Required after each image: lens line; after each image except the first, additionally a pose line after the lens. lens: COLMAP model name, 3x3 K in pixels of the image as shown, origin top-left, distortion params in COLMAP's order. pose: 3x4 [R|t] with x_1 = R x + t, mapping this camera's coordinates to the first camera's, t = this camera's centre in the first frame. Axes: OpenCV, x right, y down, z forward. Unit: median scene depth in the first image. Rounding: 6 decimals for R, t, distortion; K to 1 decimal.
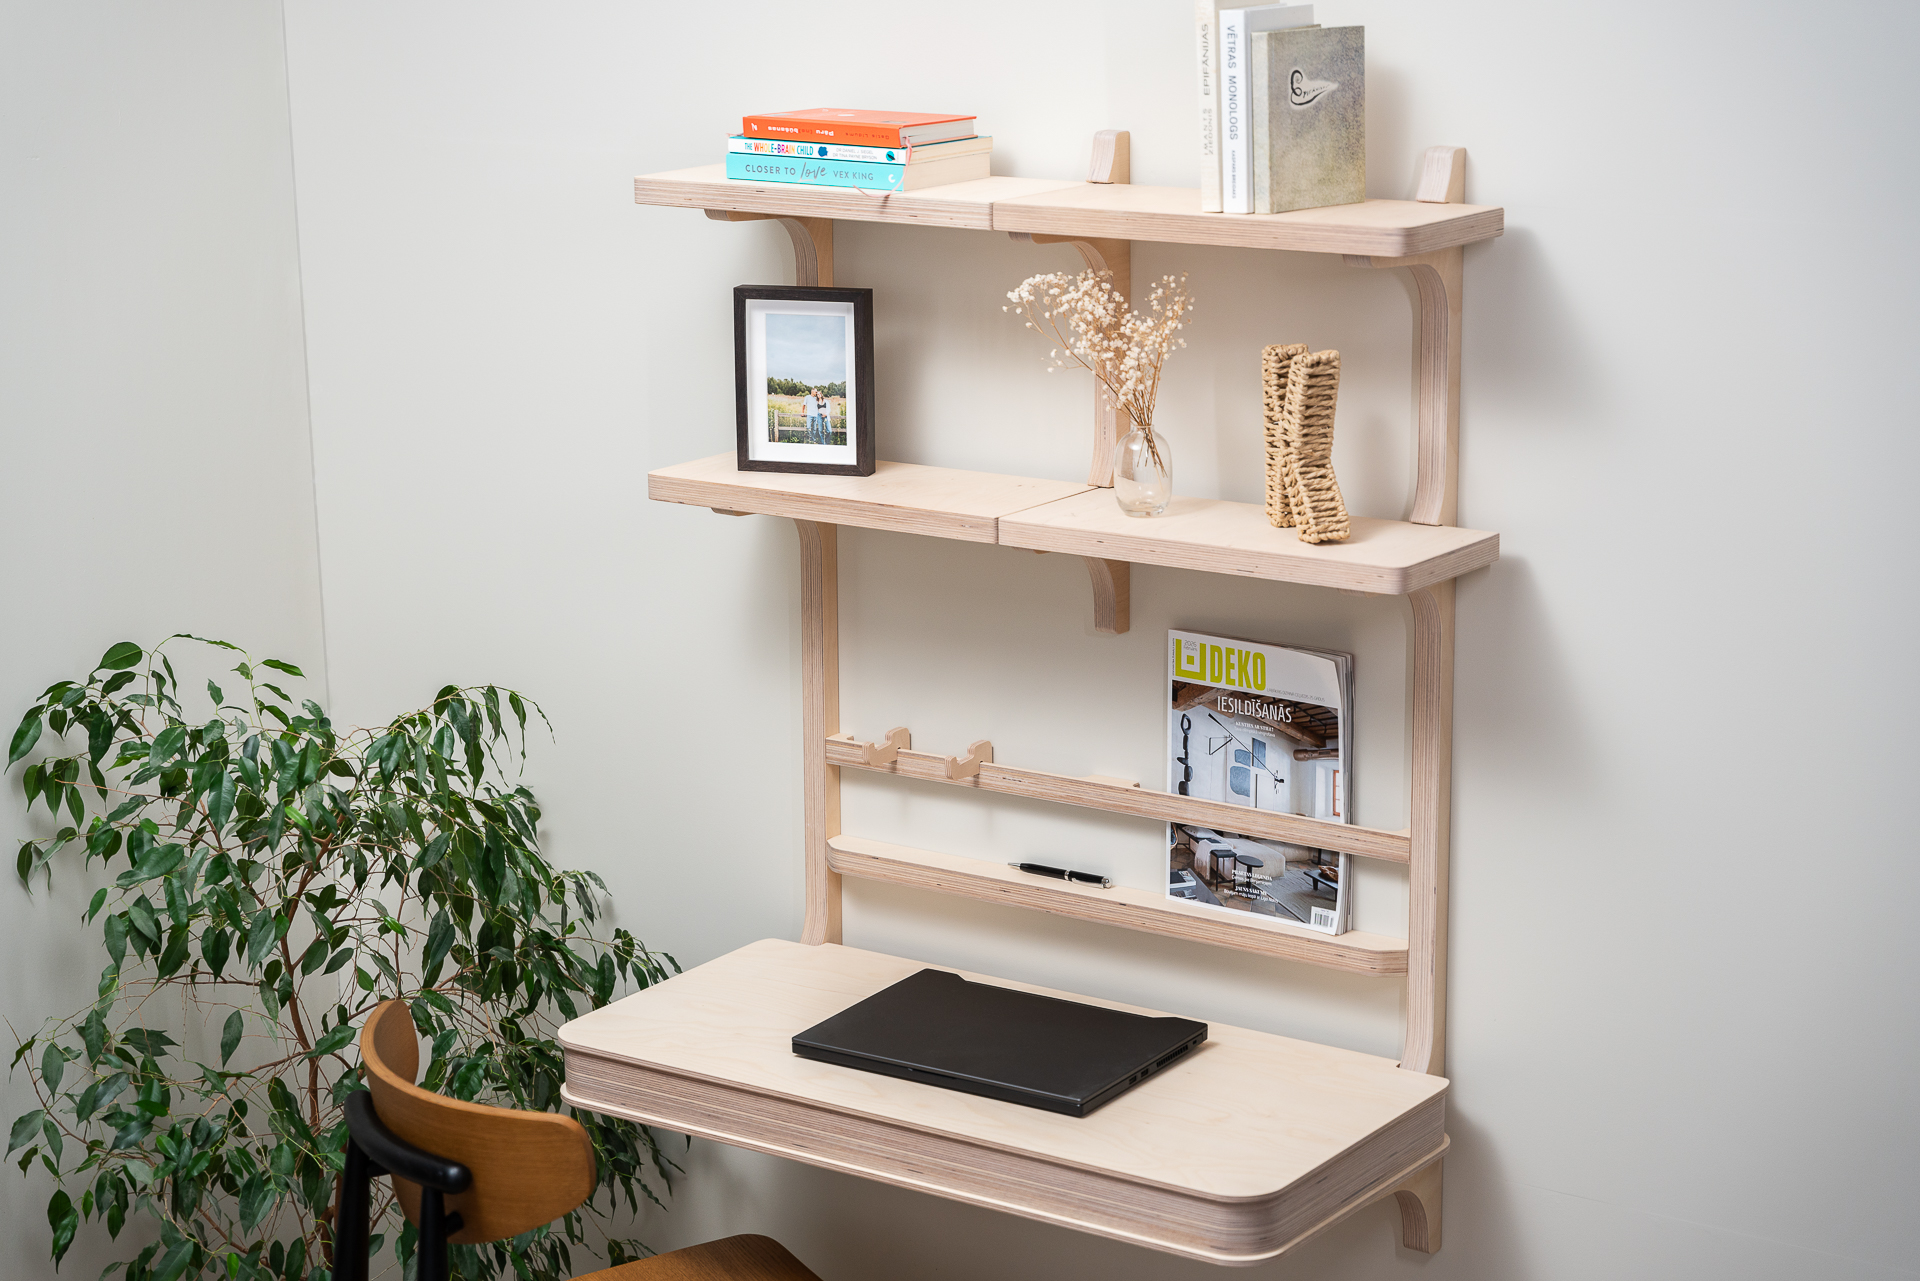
lens RADIAL K [[3742.3, 0, 958.4], [0, 3742.3, 636.0], [0, 0, 1]] dist [0.050581, -0.560451]
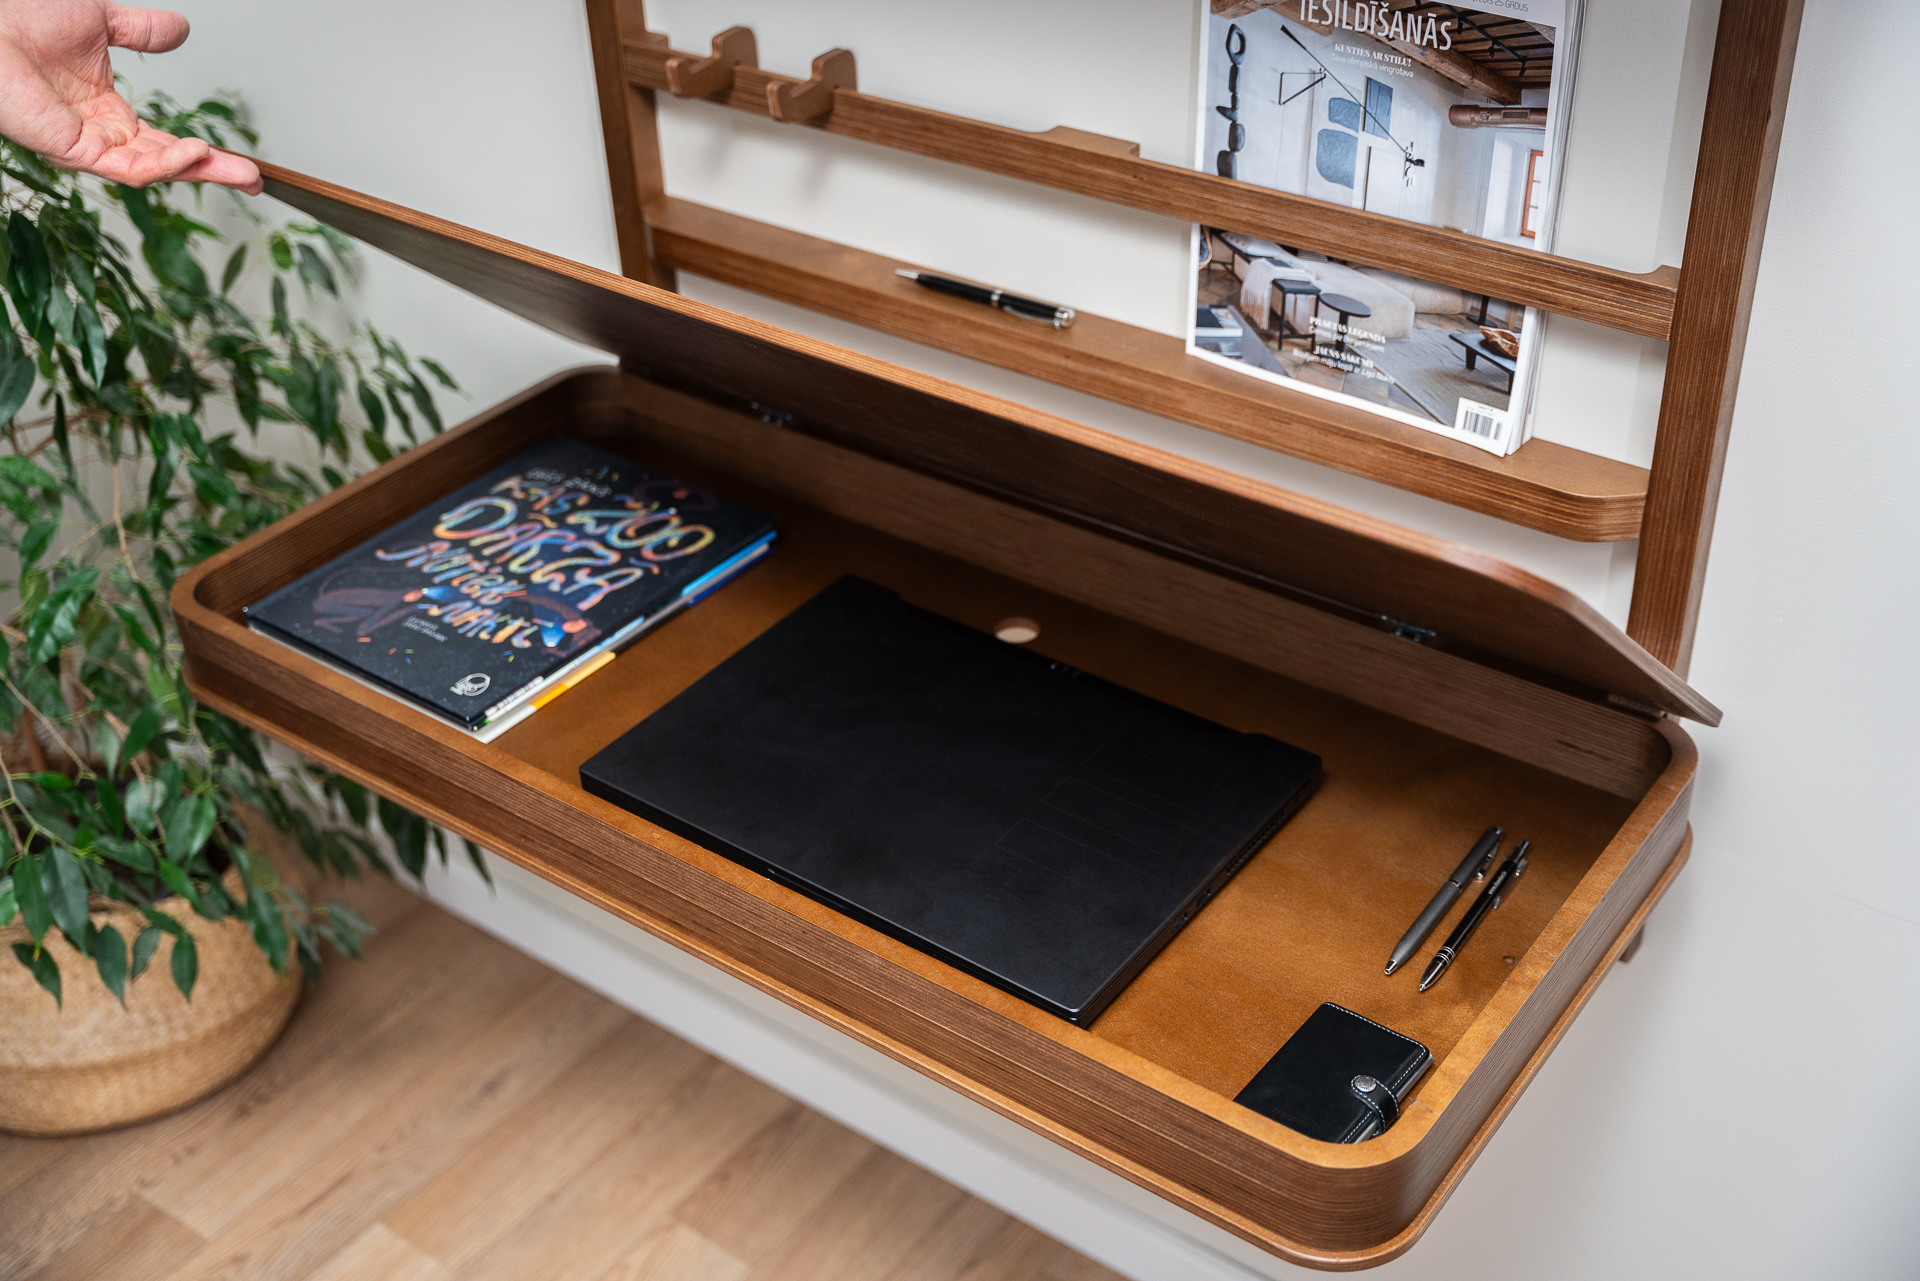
lens RADIAL K [[2188.7, 0, 960.5], [0, 2188.7, 621.9], [0, 0, 1]] dist [0.014177, 0.004083]
pose [[0.999612, 0.000239, -0.027849, 0.030905], [0.009444, 0.937813, 0.347012, -0.007858], [0.026200, -0.347140, 0.937447, 0.688274]]
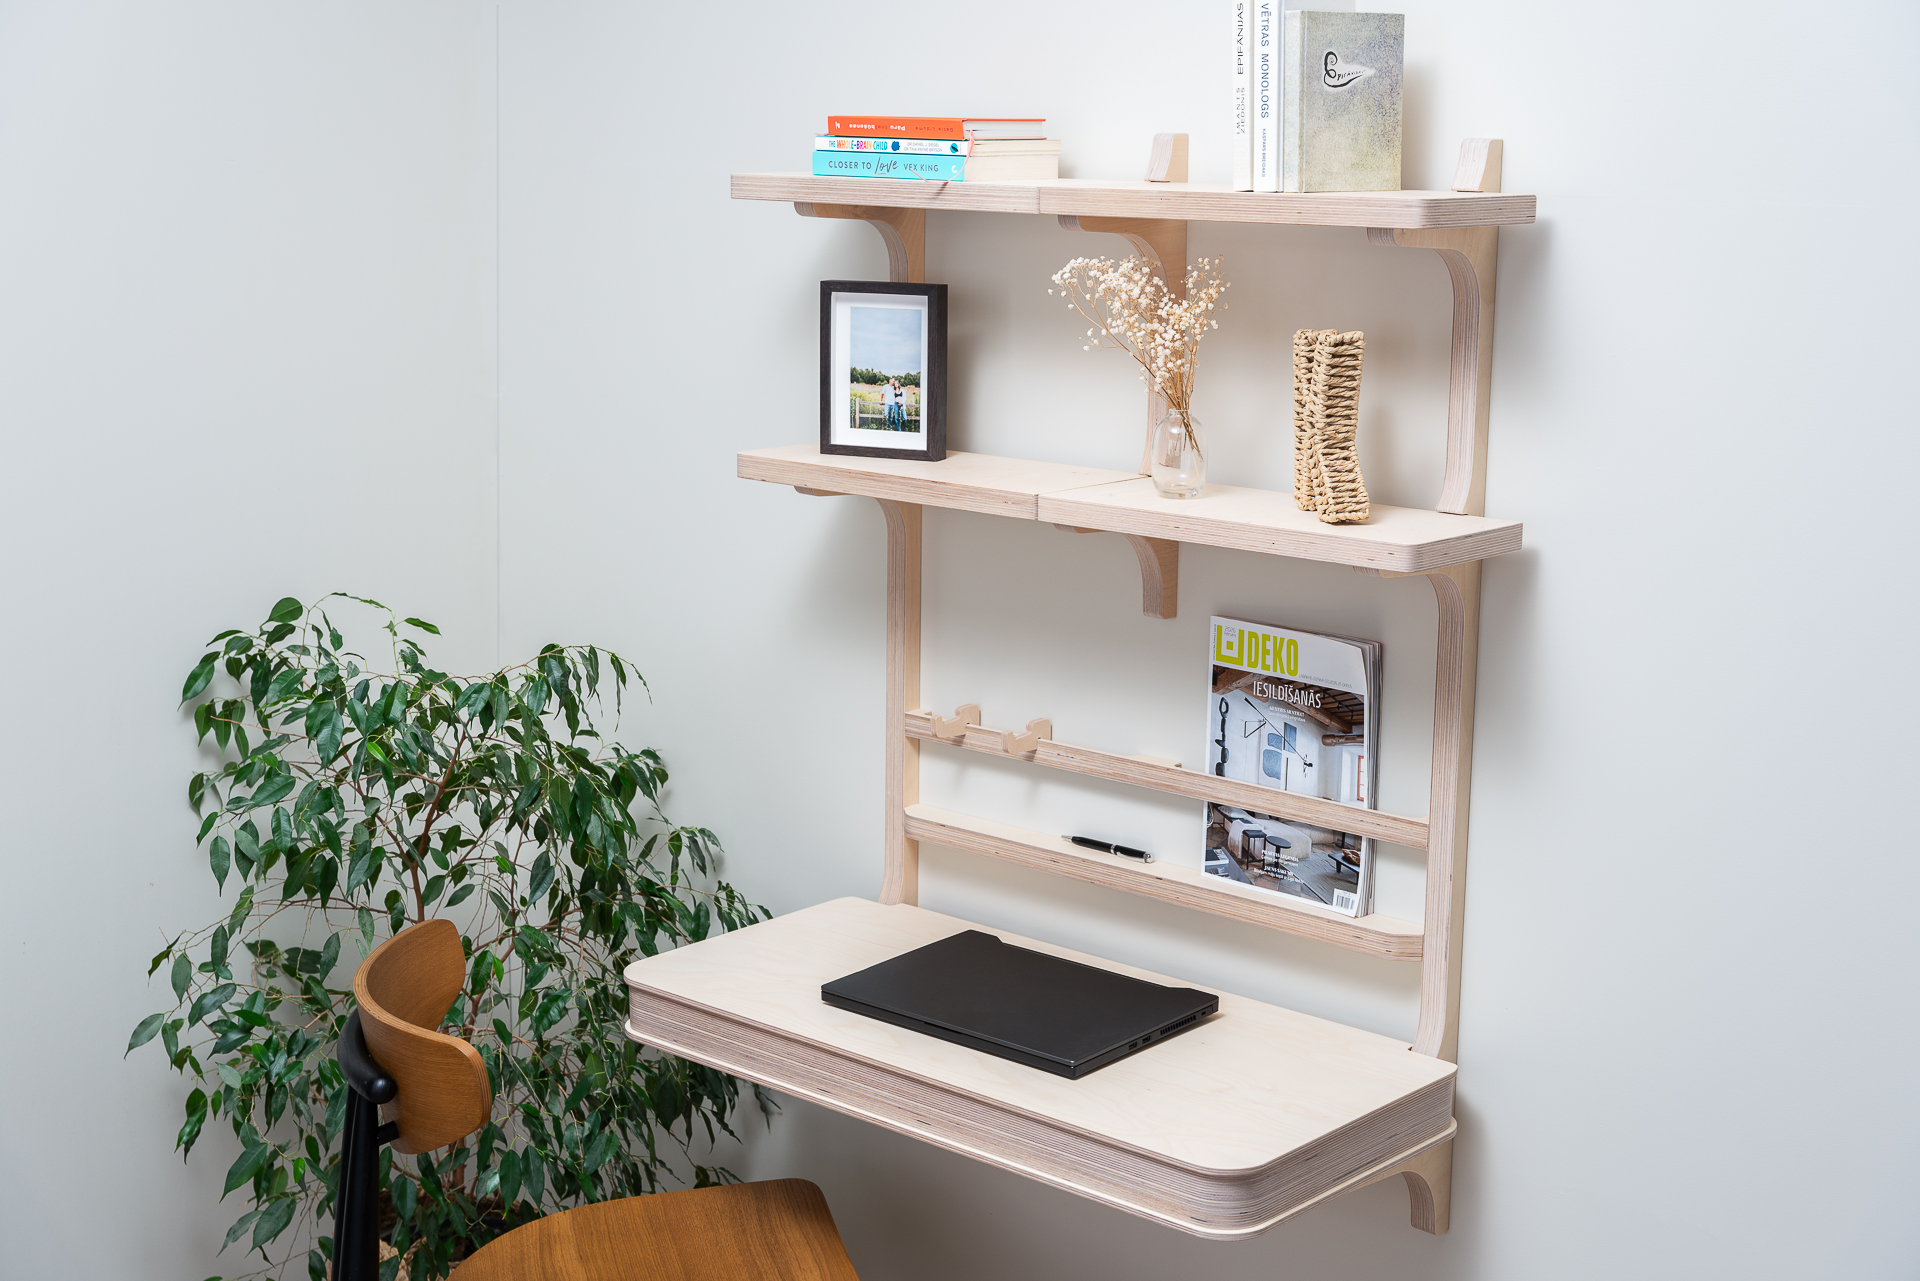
lens RADIAL K [[2705.0, 0, 967.0], [0, 2705.0, 643.3], [0, 0, 1]] dist [-0.012099, -0.134563]
pose [[0.992618, 0.043211, -0.113323, 0.075230], [-0.046104, 0.998671, -0.023029, 0.026647], [0.112177, 0.028084, 0.993291, 0.248307]]
